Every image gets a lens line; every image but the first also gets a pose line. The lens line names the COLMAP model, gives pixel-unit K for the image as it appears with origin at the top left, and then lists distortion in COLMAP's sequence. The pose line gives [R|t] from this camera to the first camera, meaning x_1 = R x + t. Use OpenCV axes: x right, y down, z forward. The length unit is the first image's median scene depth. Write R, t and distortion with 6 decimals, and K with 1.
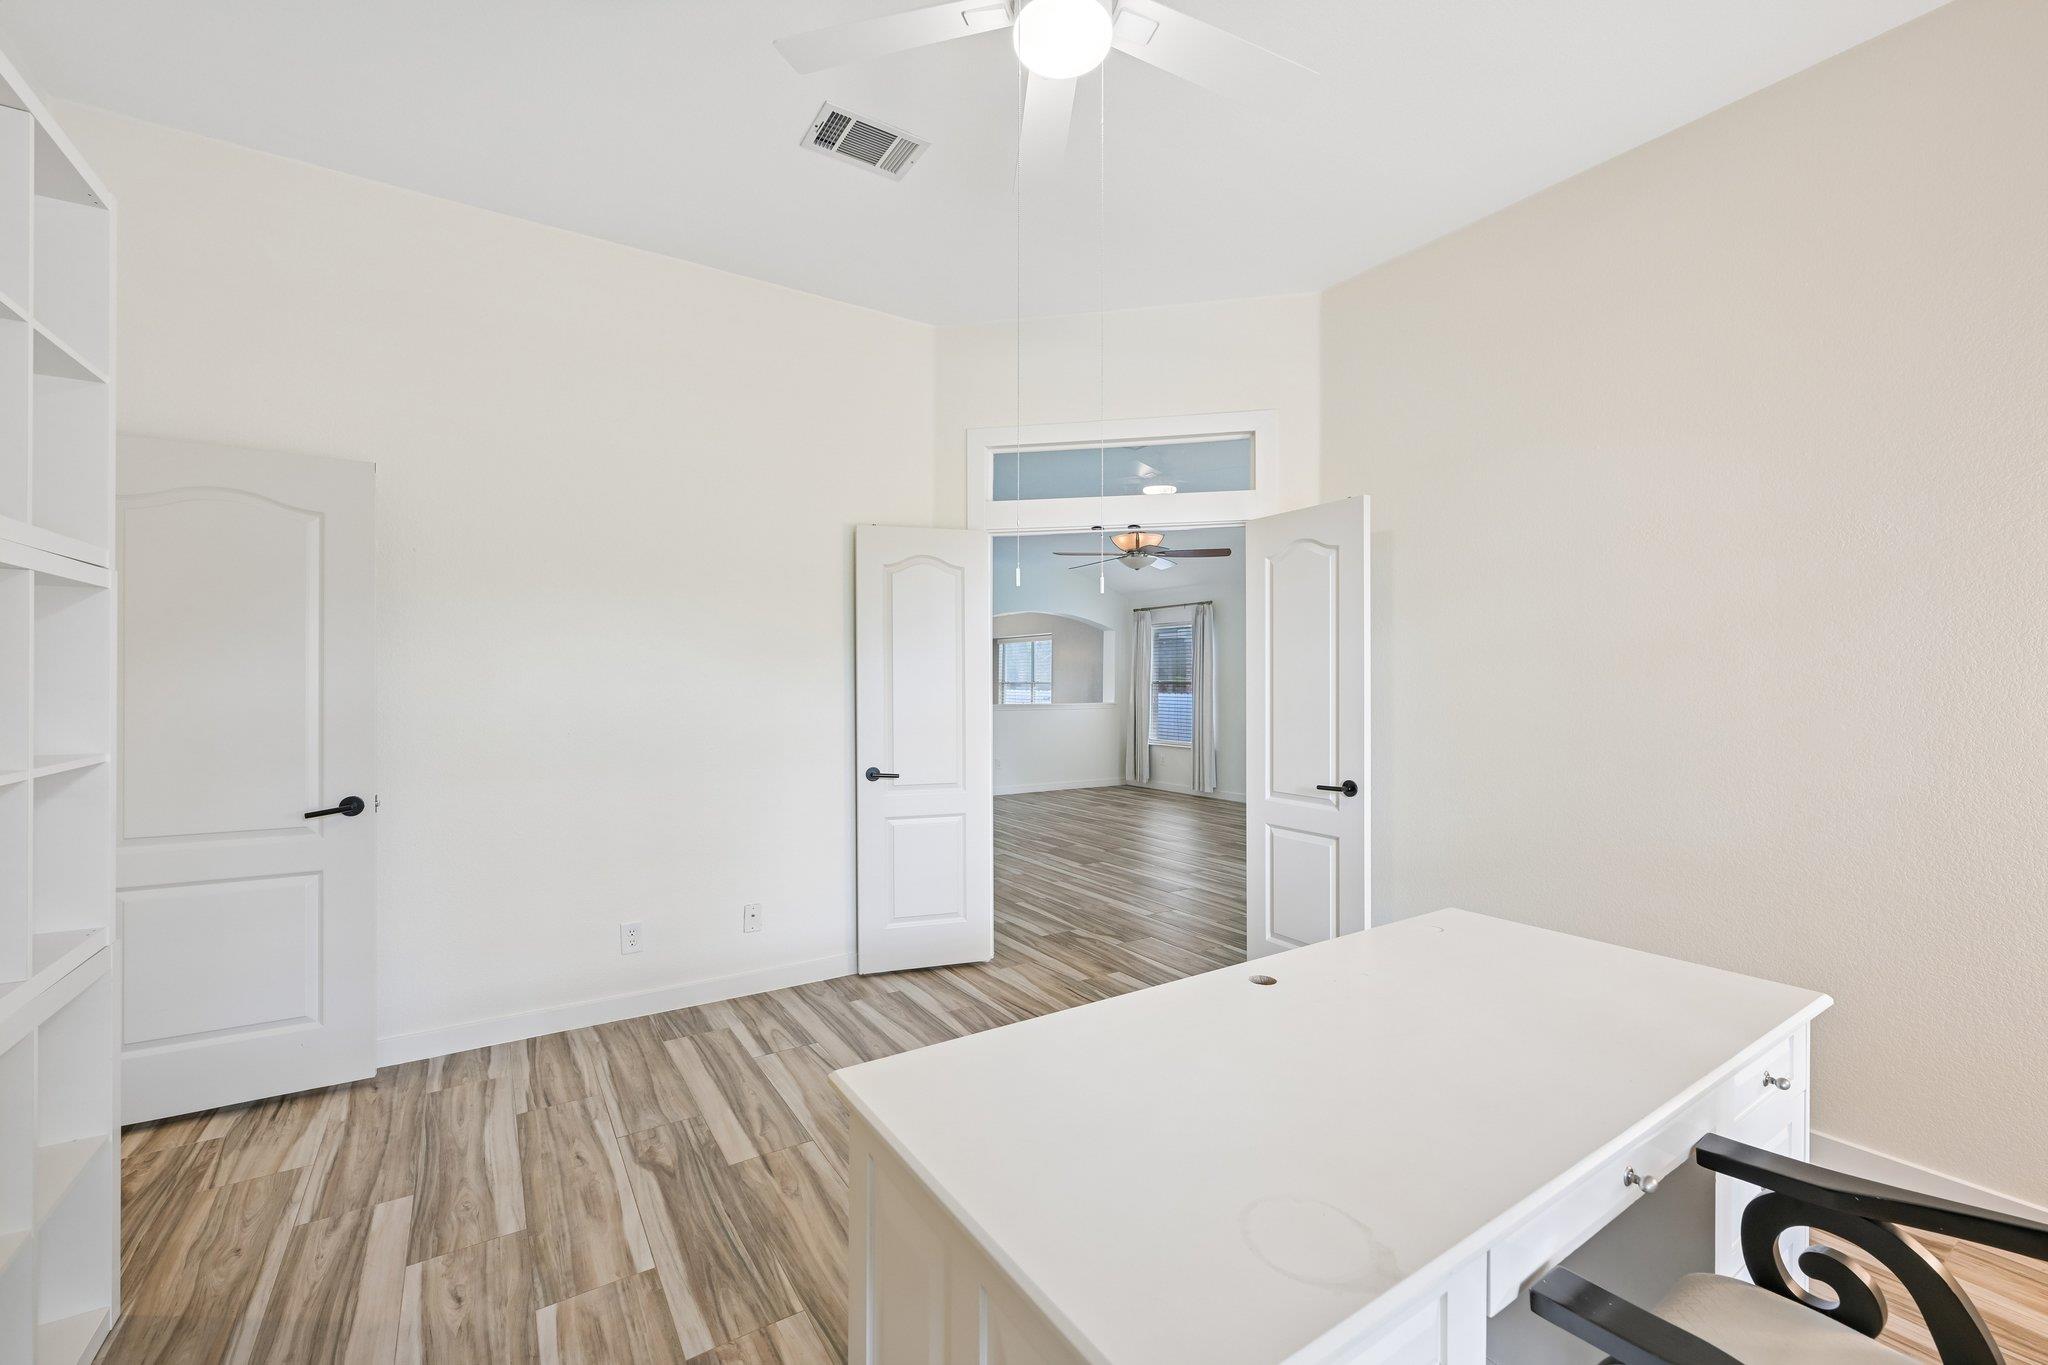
lens RADIAL K [[844.0, 0, 1024.0], [0, 844.0, 682.5], [0, 0, 1]] dist [-0.000278, 0.000004]
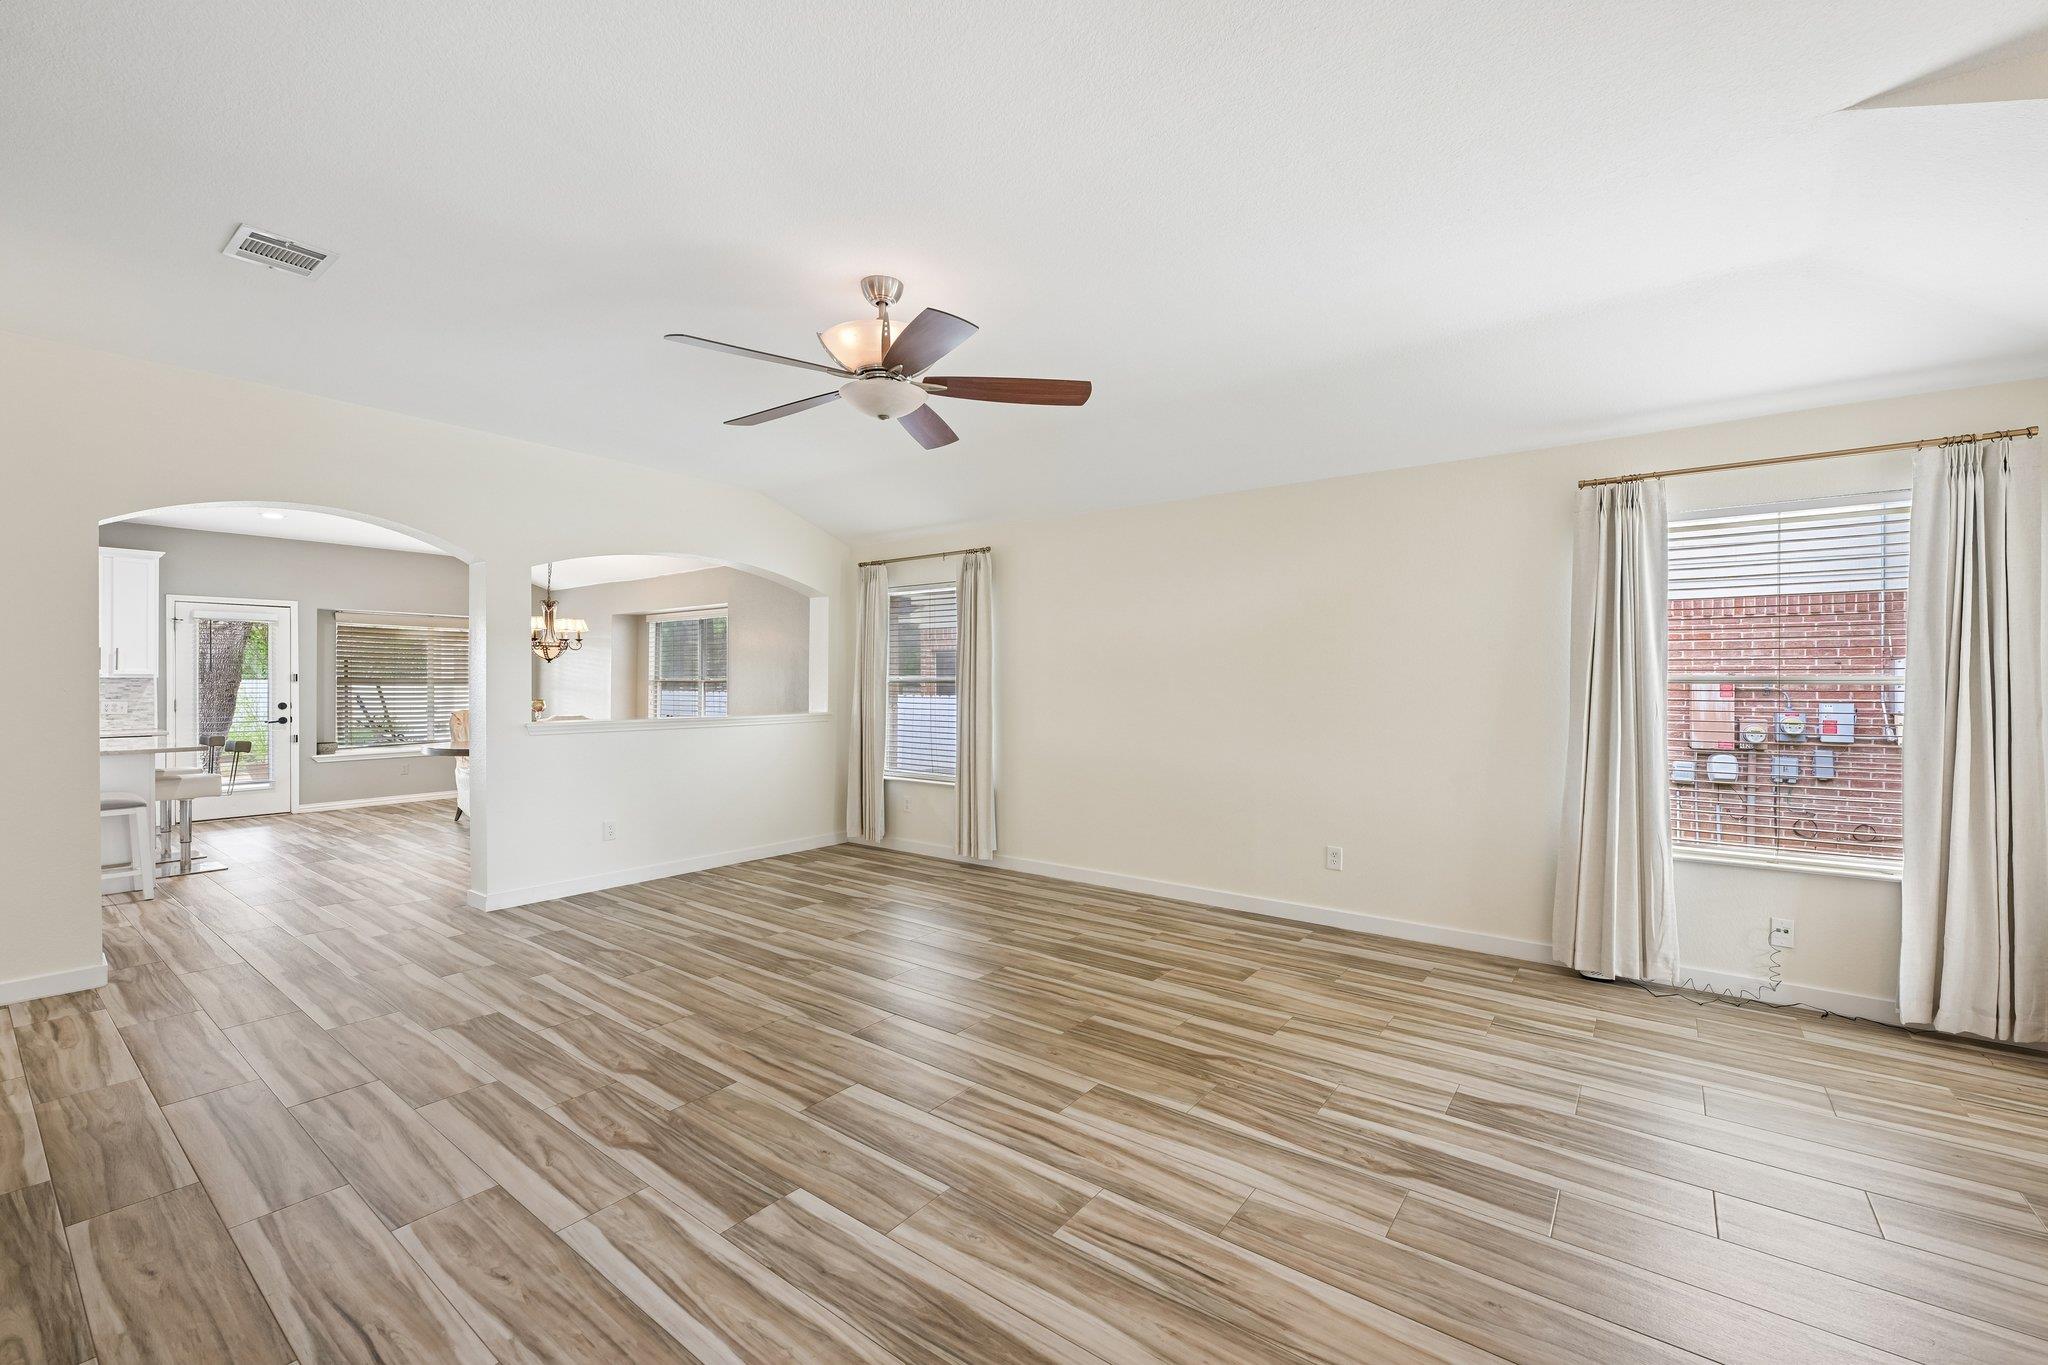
lens RADIAL K [[837.4, 0, 1024.0], [0, 837.4, 682.5], [0, 0, 1]] dist [-0.001927, 0.000052]
pose [[0.943238, -0.000488, 0.332116, 0.049281], [-0.000112, 0.999998, 0.001788, 0.001068], [-0.332116, -0.001724, 0.943237, 0.472995]]
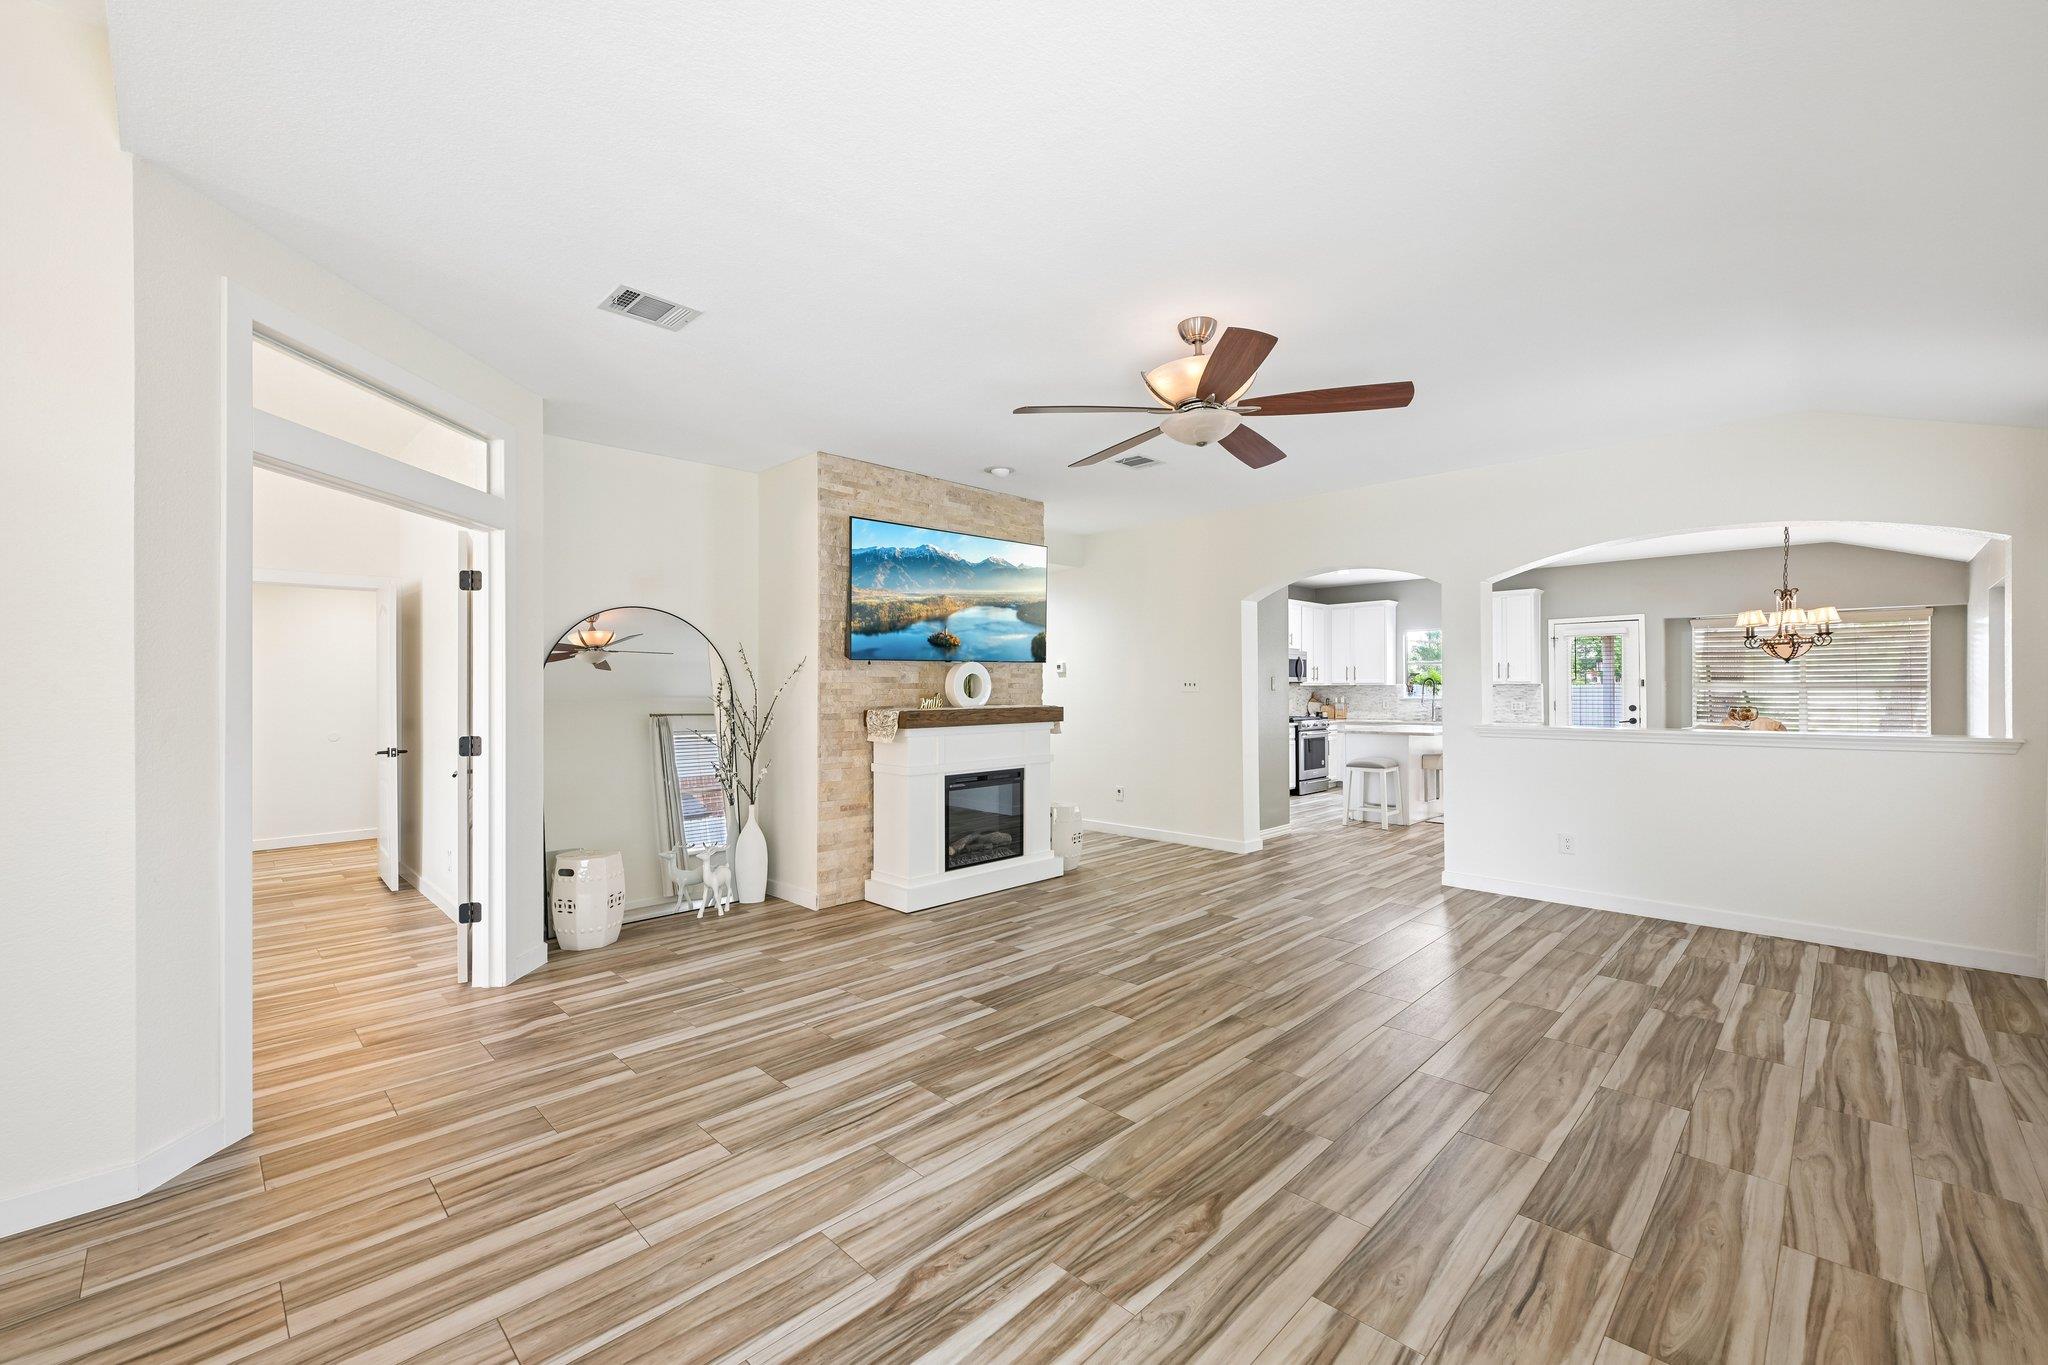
lens RADIAL K [[837.5, 0, 1024.0], [0, 837.5, 682.5], [0, 0, 1]] dist [0.000786, 0.000095]
pose [[0.205601, -0.008839, -0.978596, 0.473278], [0.004939, 0.999956, -0.007994, 0.001435], [0.978623, -0.003190, 0.205636, 0.669308]]
